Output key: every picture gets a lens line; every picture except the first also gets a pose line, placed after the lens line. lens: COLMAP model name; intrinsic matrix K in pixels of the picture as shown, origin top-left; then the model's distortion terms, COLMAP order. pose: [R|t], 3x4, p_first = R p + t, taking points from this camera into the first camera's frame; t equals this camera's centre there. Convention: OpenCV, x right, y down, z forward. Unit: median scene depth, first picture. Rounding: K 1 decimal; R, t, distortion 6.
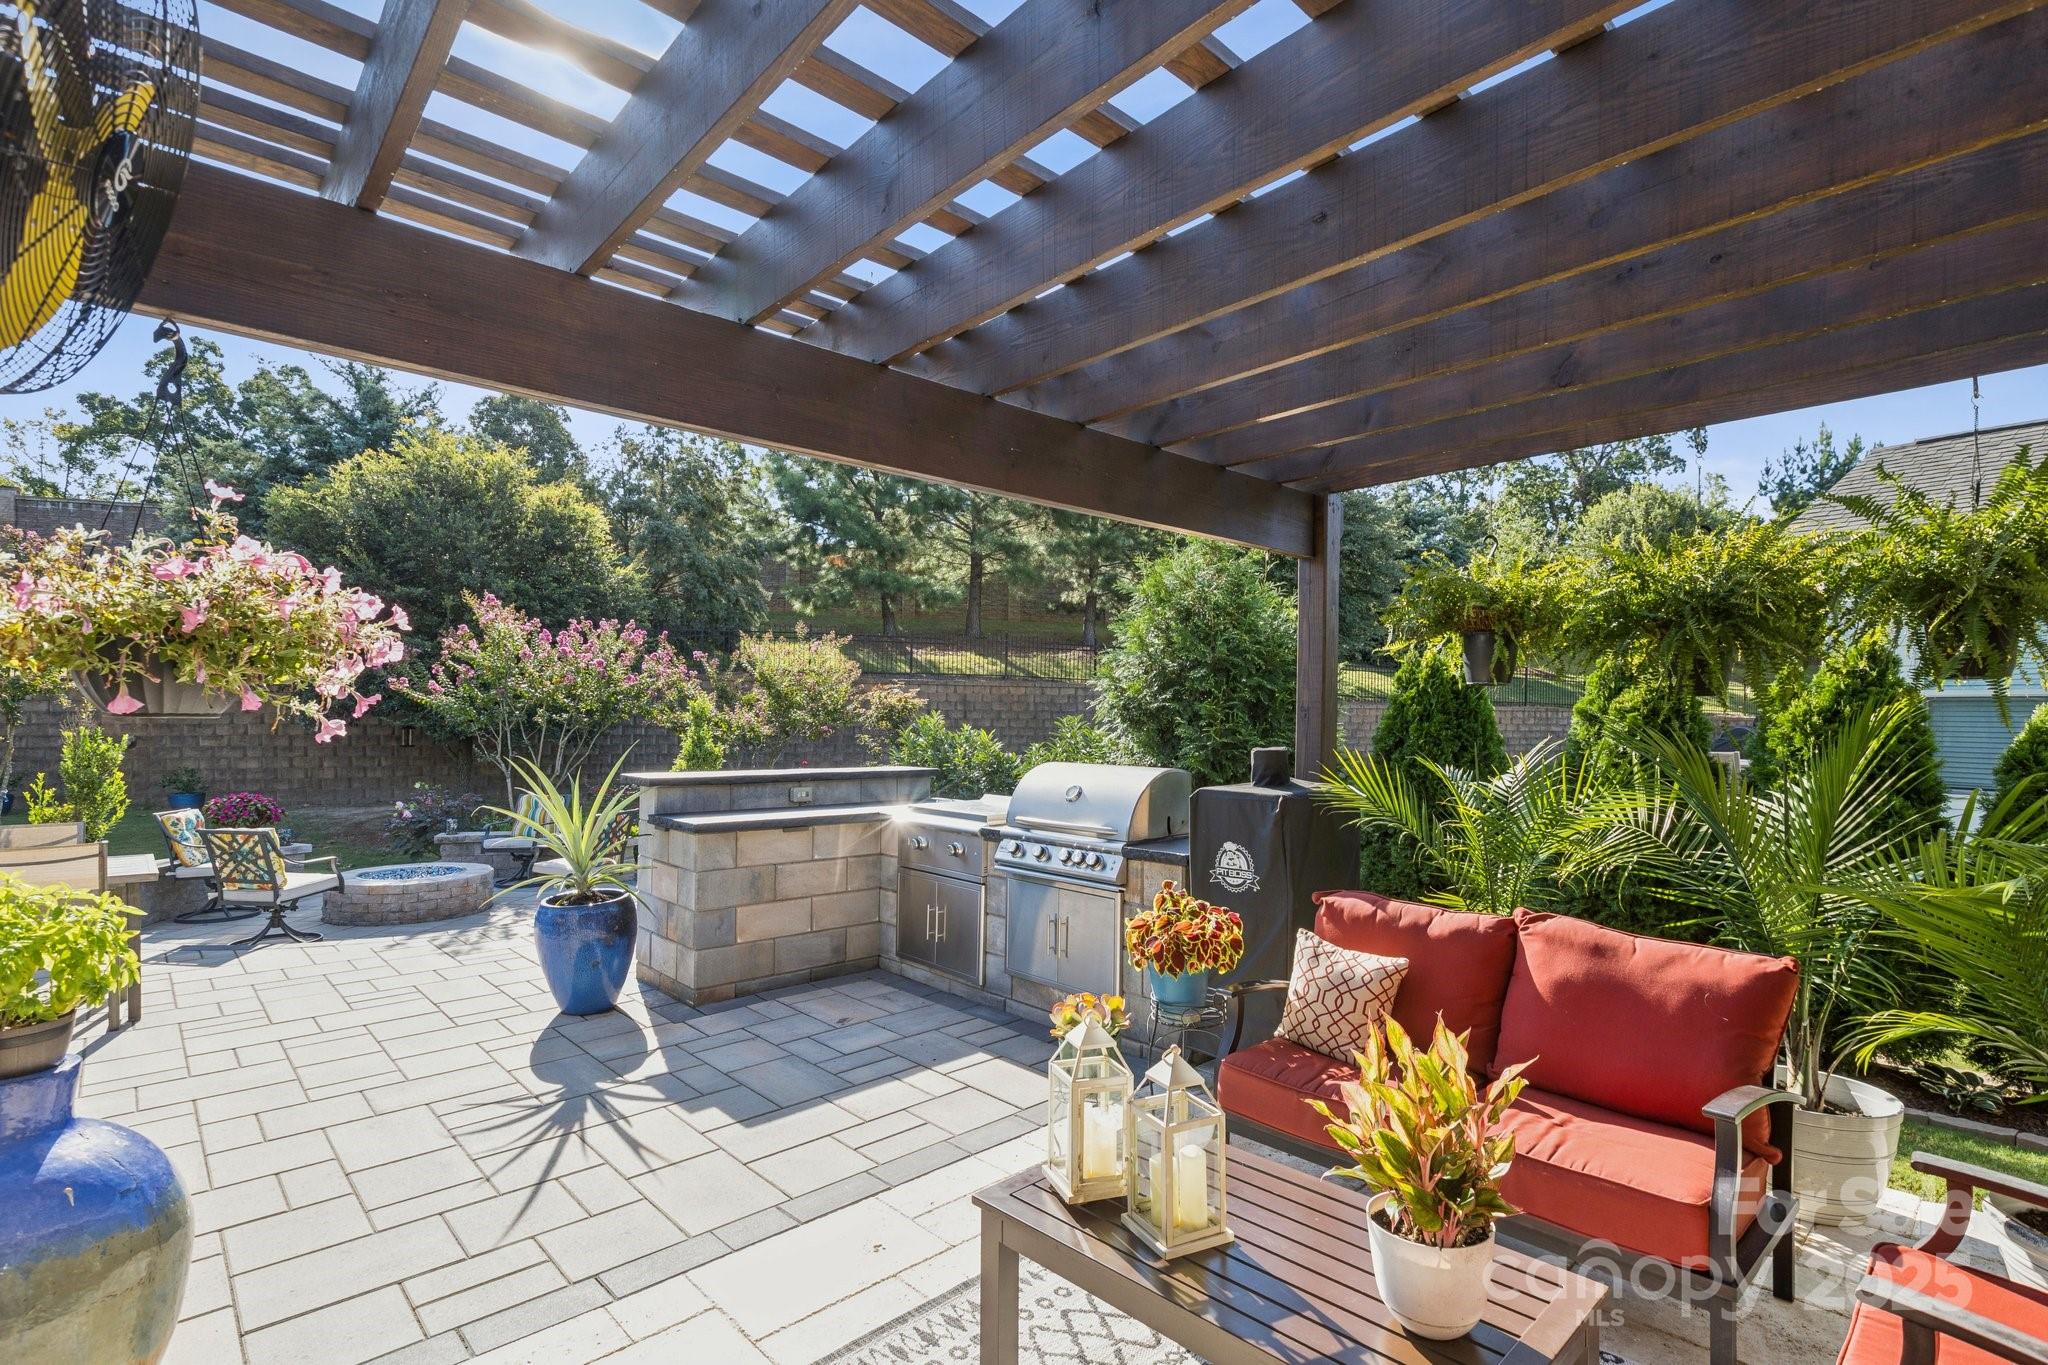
lens RADIAL K [[917.9, 0, 1018.7], [0, 917.9, 690.4], [0, 0, 1]] dist [0.004870, -0.000193]
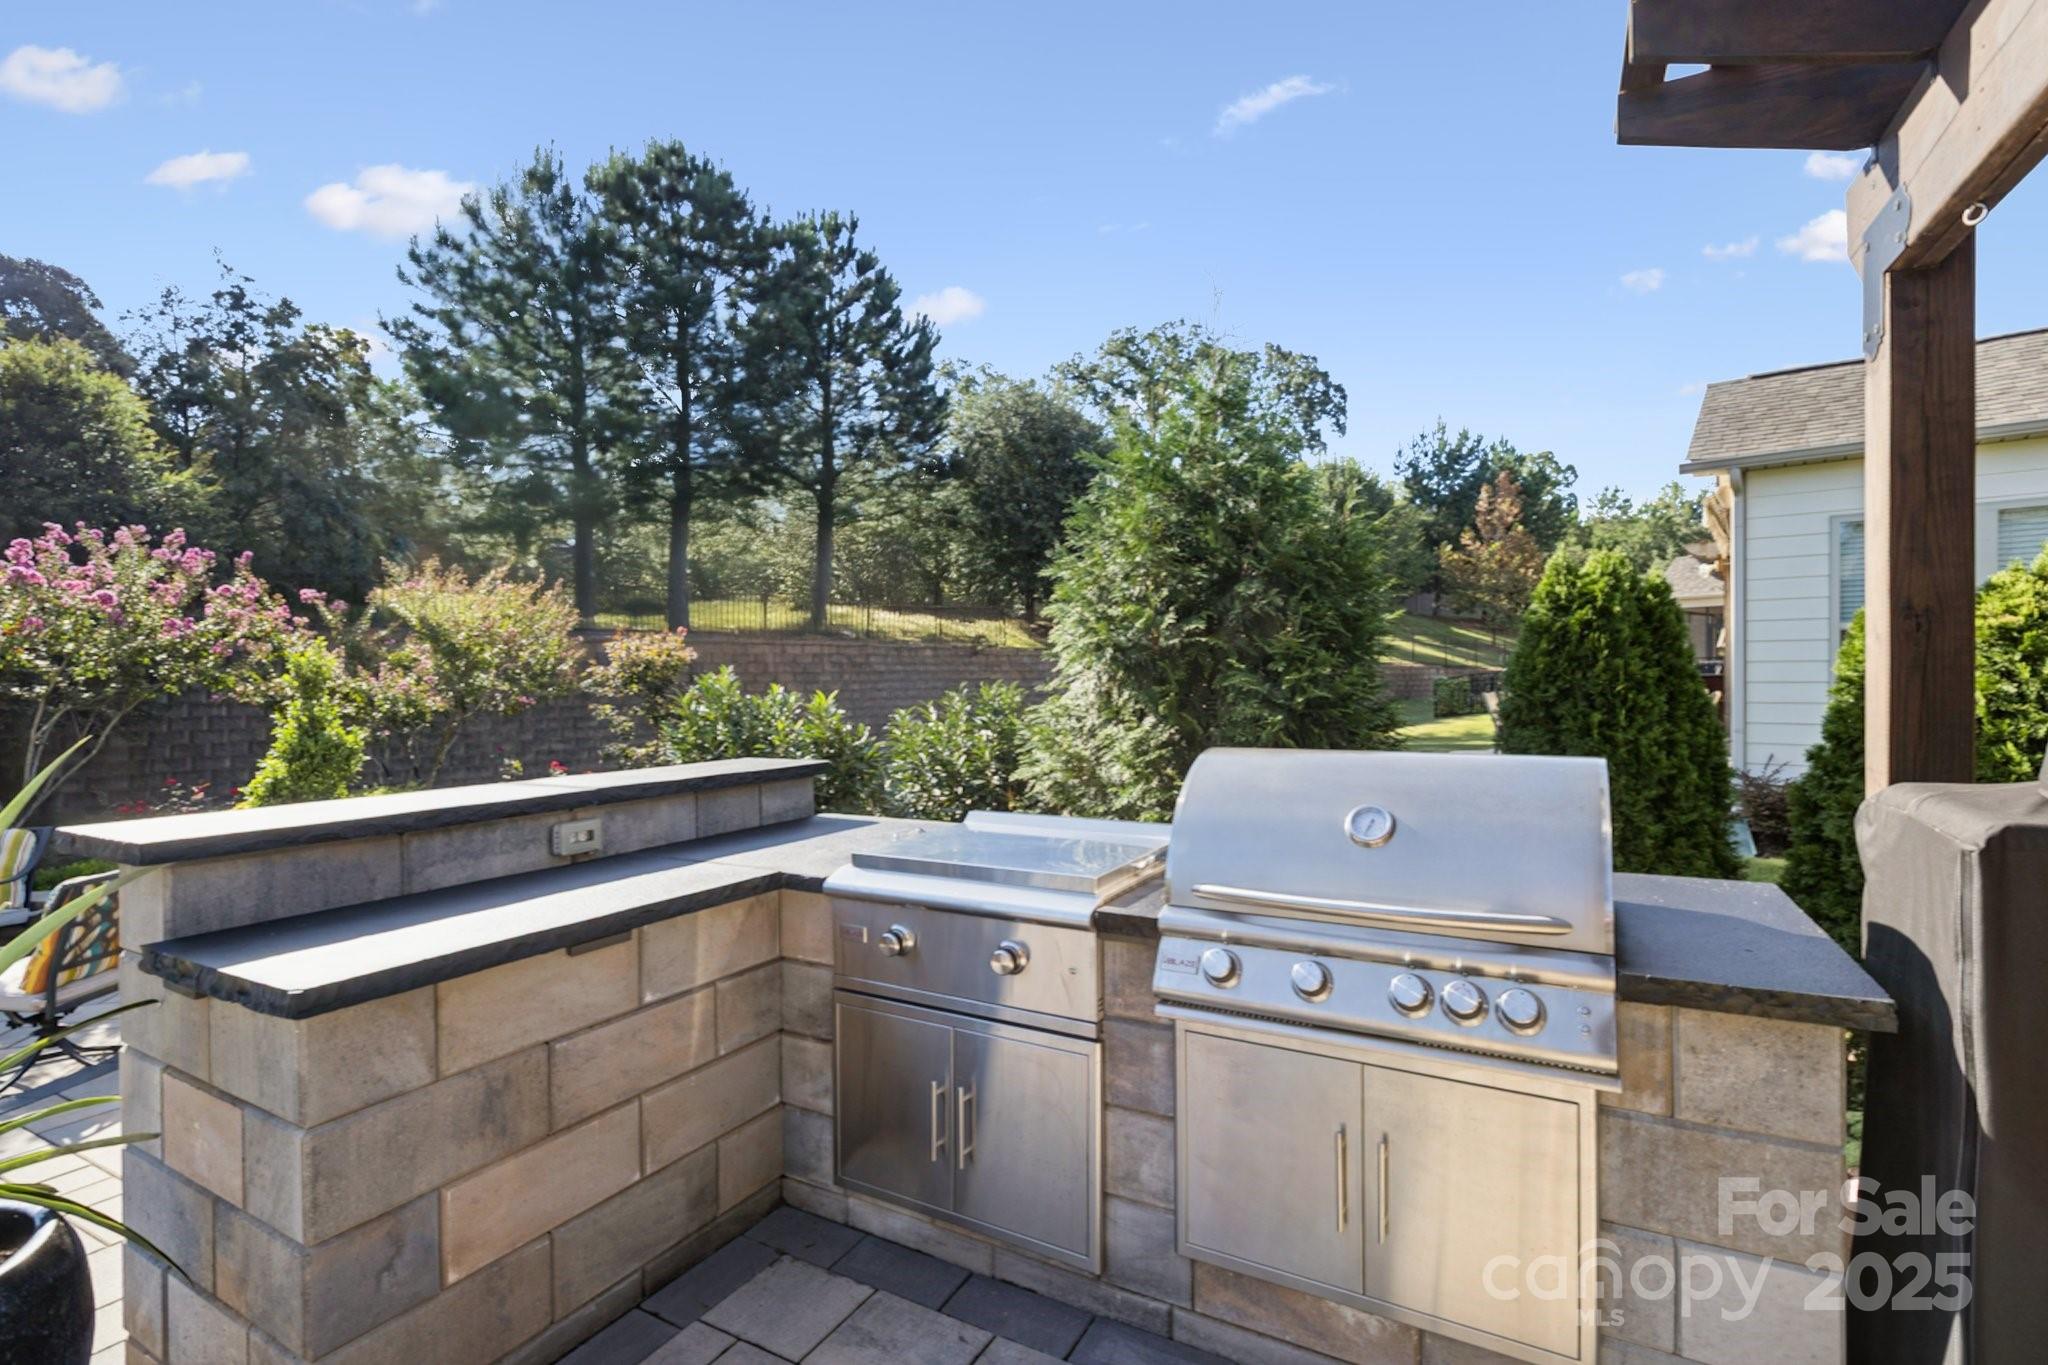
lens RADIAL K [[934.4, 0, 1020.1], [0, 934.4, 680.3], [0, 0, 1]] dist [0.023545, -0.011600]
pose [[0.953381, -0.023384, 0.300863, -0.082775], [0.014040, 0.999351, 0.033182, 0.011176], [-0.301443, -0.027411, 0.953090, 0.244437]]
